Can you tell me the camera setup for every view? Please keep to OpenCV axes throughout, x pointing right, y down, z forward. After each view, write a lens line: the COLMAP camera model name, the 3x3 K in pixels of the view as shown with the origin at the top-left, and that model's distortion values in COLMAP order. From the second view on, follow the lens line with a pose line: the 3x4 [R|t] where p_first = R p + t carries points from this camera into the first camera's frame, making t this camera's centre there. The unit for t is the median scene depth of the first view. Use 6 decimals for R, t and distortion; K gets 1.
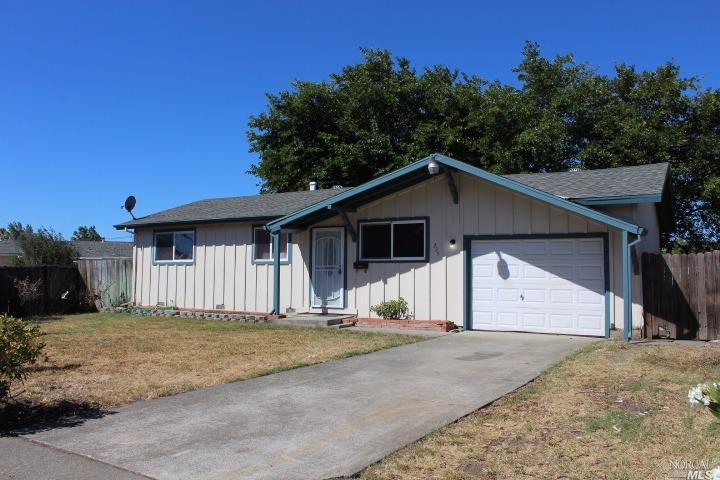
lens RADIAL K [[621.3, 0, 354.8], [0, 621.3, 247.2], [0, 0, 1]] dist [-0.150608, 0.108800]
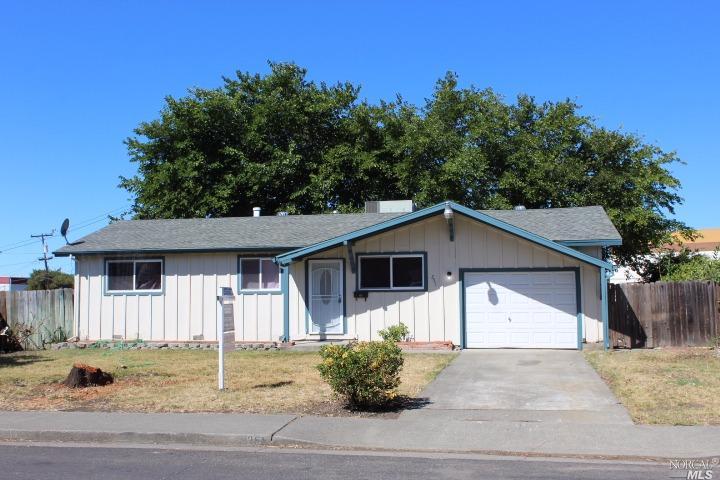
lens RADIAL K [[841.8, 0, 360.8], [0, 841.8, 238.1], [0, 0, 1]] dist [-0.091320, 0.000000]
pose [[0.937501, 0.009747, 0.347845, -0.500914], [-0.000992, 0.999678, -0.025340, -0.031936], [-0.347980, 0.023411, 0.937210, -0.394216]]
